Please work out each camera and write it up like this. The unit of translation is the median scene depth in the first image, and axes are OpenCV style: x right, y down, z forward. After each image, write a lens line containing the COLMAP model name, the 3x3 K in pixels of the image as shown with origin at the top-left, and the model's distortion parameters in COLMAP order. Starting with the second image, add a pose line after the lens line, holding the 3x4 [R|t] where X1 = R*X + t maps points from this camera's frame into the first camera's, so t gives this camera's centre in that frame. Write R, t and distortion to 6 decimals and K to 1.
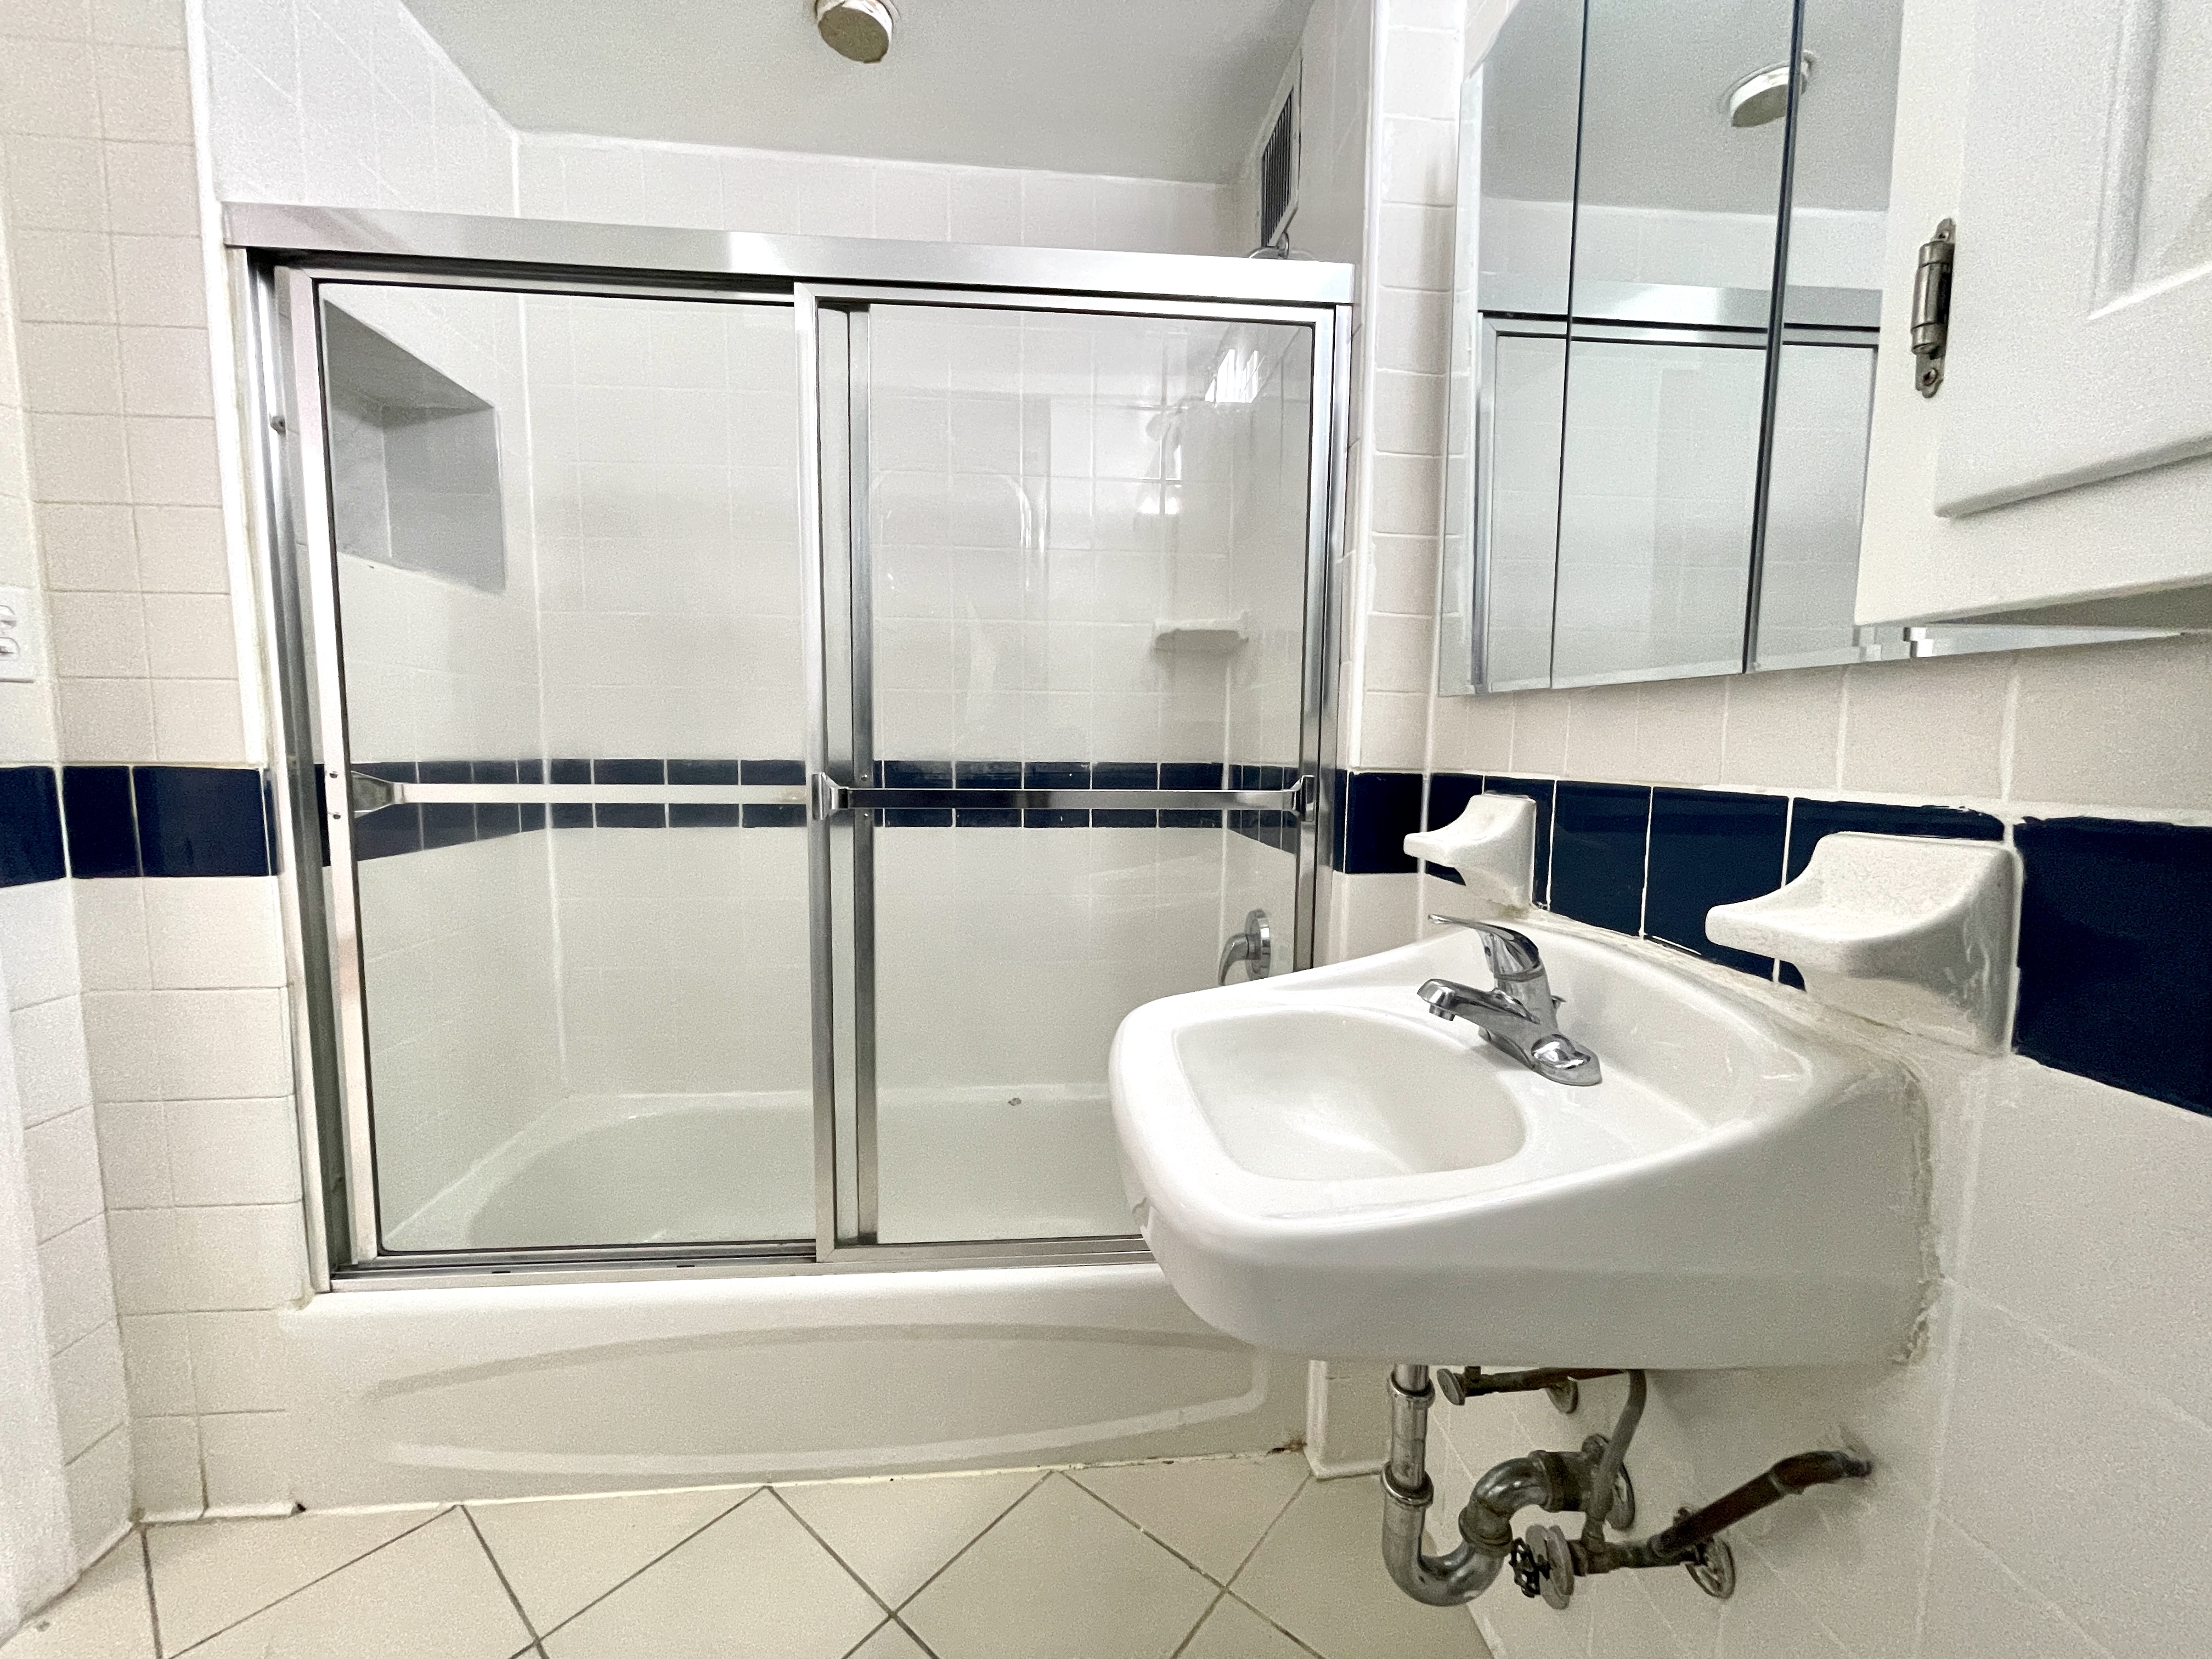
lens RADIAL K [[906.1, 0, 1105.1], [0, 906.1, 824.7], [0, 0, 1]] dist [0.002531, 0.000330]
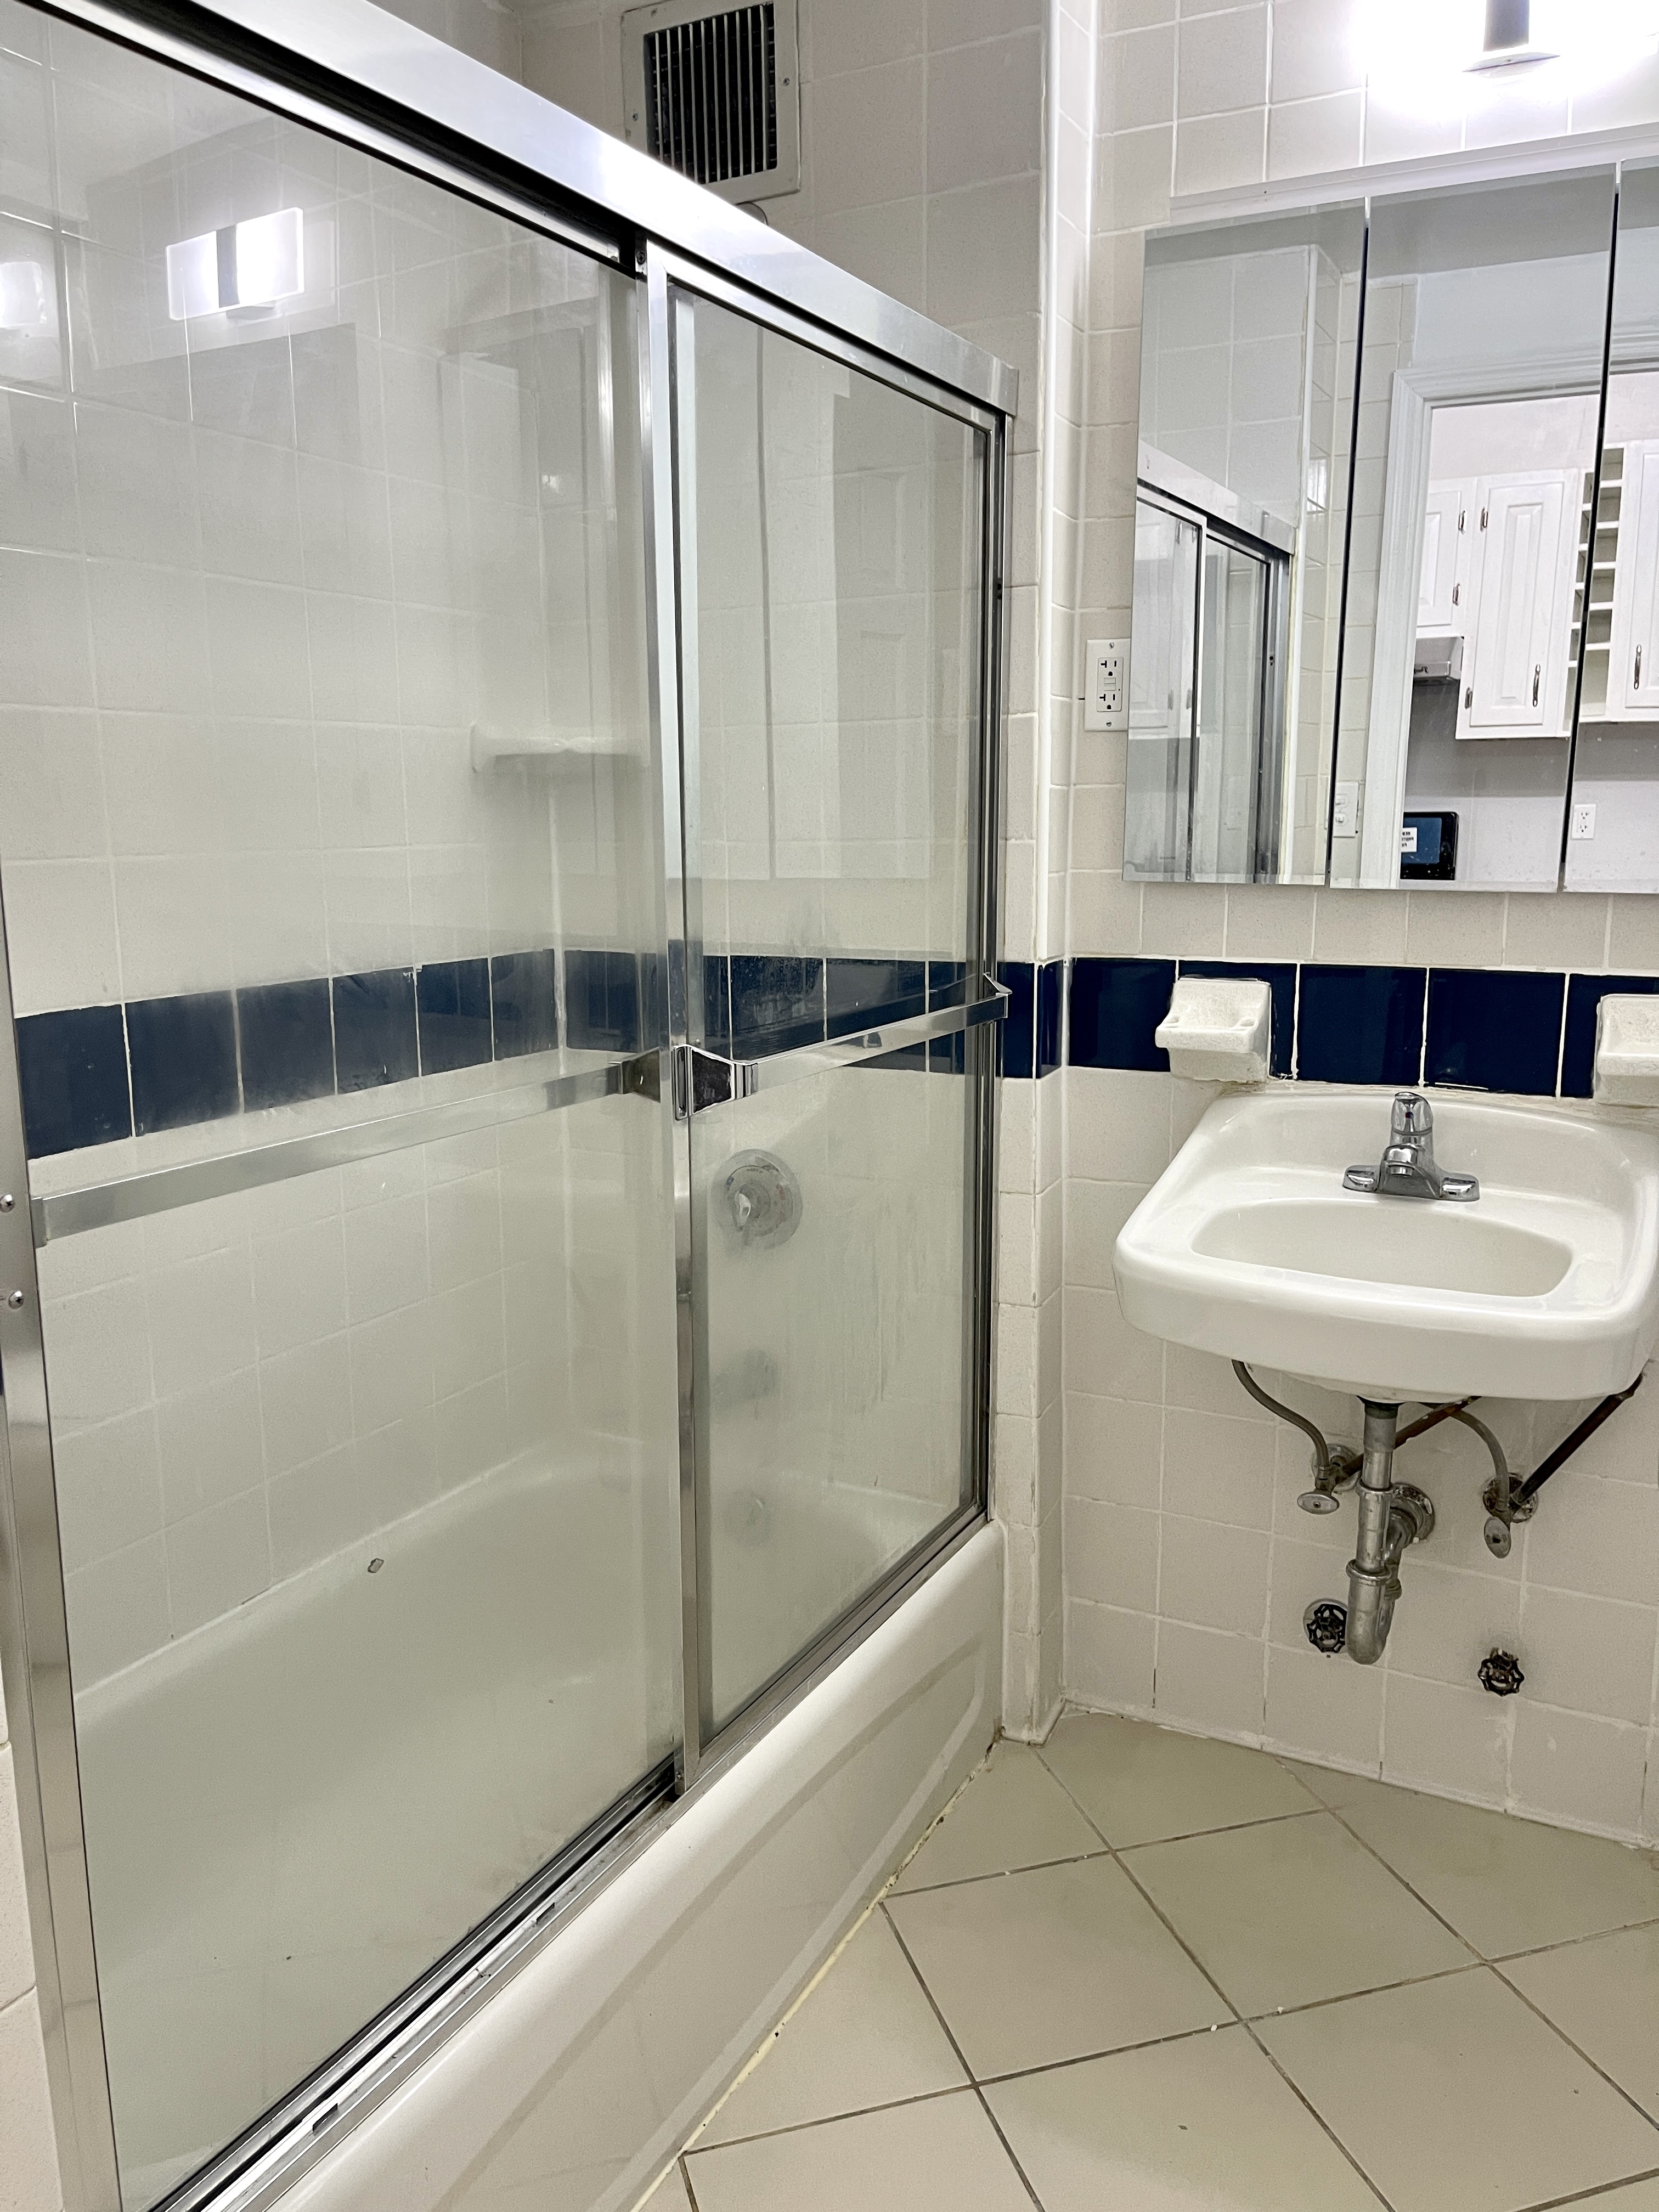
lens RADIAL K [[1683.5, 0, 829.5], [0, 1683.5, 1106.0], [0, 0, 1]] dist [0.029800, -0.000485]
pose [[0.540789, -0.158880, 0.826017, -1.411452], [0.086277, 0.987297, 0.133416, -0.182999], [-0.836722, -0.000884, 0.547628, 0.301695]]
